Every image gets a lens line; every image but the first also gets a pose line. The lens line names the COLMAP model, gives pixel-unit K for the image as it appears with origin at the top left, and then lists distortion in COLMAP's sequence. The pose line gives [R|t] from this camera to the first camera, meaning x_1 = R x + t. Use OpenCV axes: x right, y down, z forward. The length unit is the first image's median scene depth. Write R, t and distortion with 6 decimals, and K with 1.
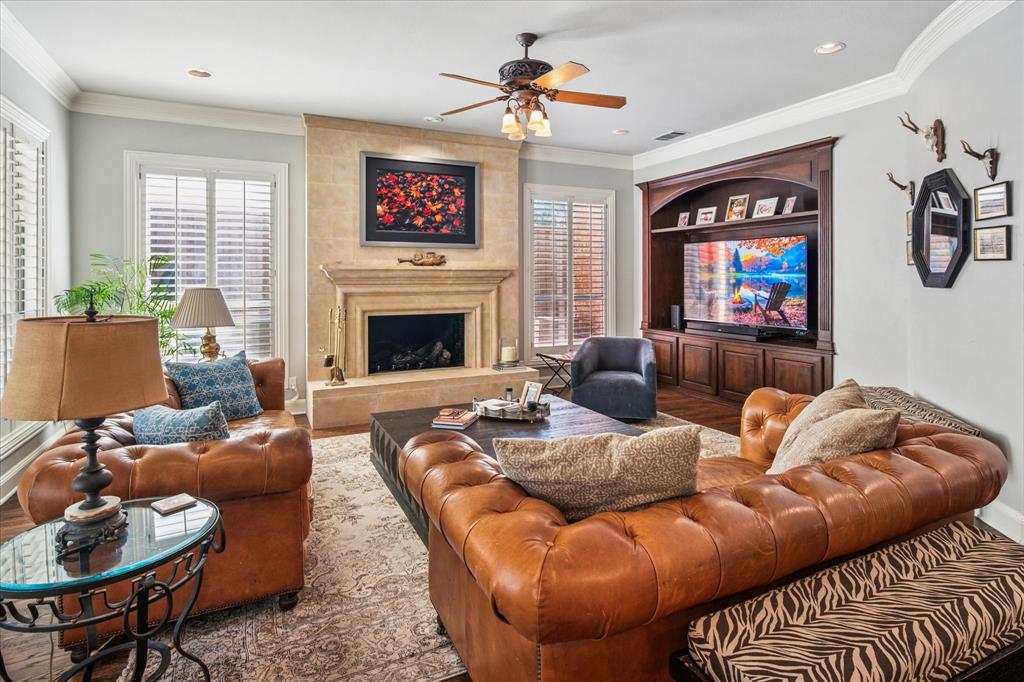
lens RADIAL K [[546.4, 0, 511.7], [0, 546.4, 276.3], [0, 0, 1]] dist [0.002688, 0.000644]
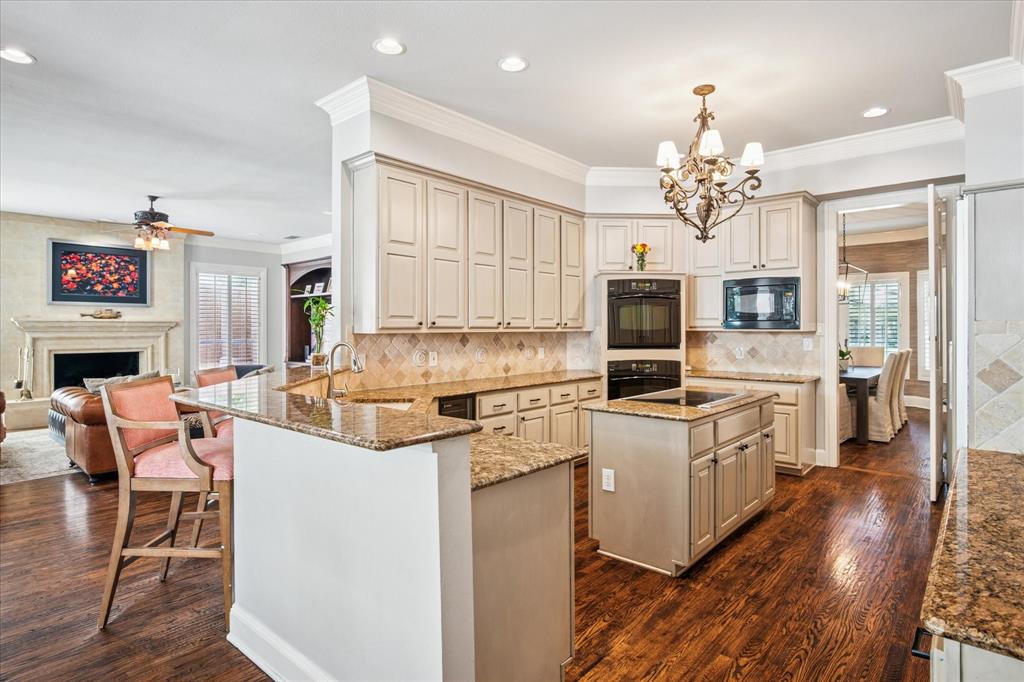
lens RADIAL K [[546.4, 0, 495.4], [0, 546.4, 324.5], [0, 0, 1]] dist [0.002688, 0.000644]
pose [[0.924483, 0.002853, 0.381214, 0.262032], [-0.000501, 0.999980, -0.006269, 0.004708], [-0.381224, 0.005605, 0.924466, -0.771520]]
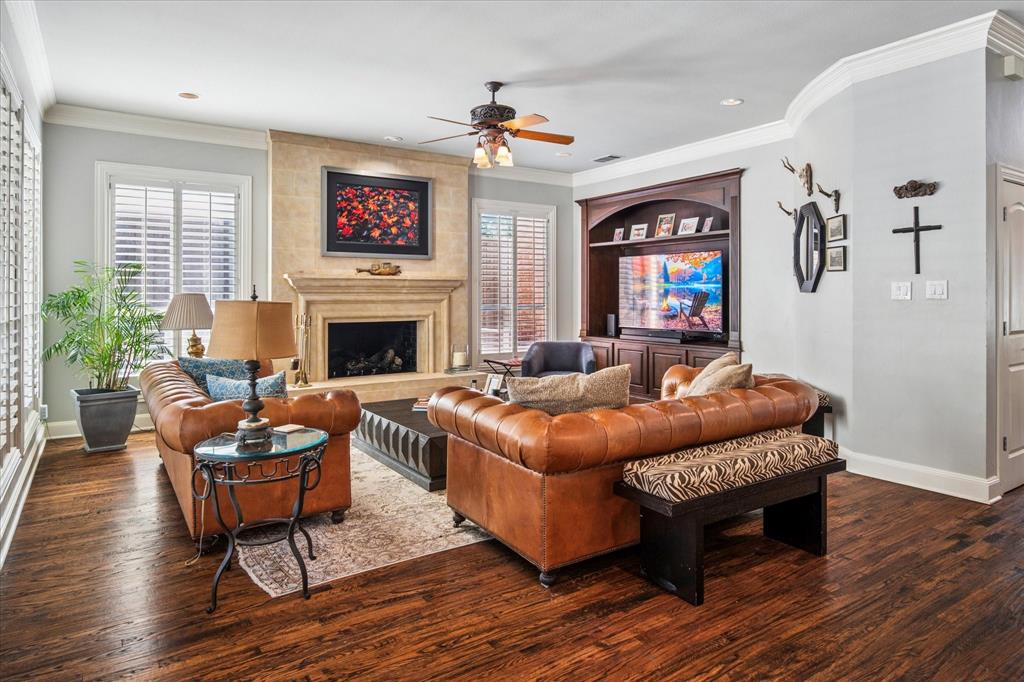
lens RADIAL K [[624.4, 0, 514.8], [0, 624.4, 290.1], [0, 0, 1]] dist [0.005132, 0.000124]
pose [[0.989988, 0.002076, 0.141134, -0.079498], [-0.001441, 0.999988, -0.004600, 0.014837], [-0.141142, 0.004351, 0.989980, -0.243705]]
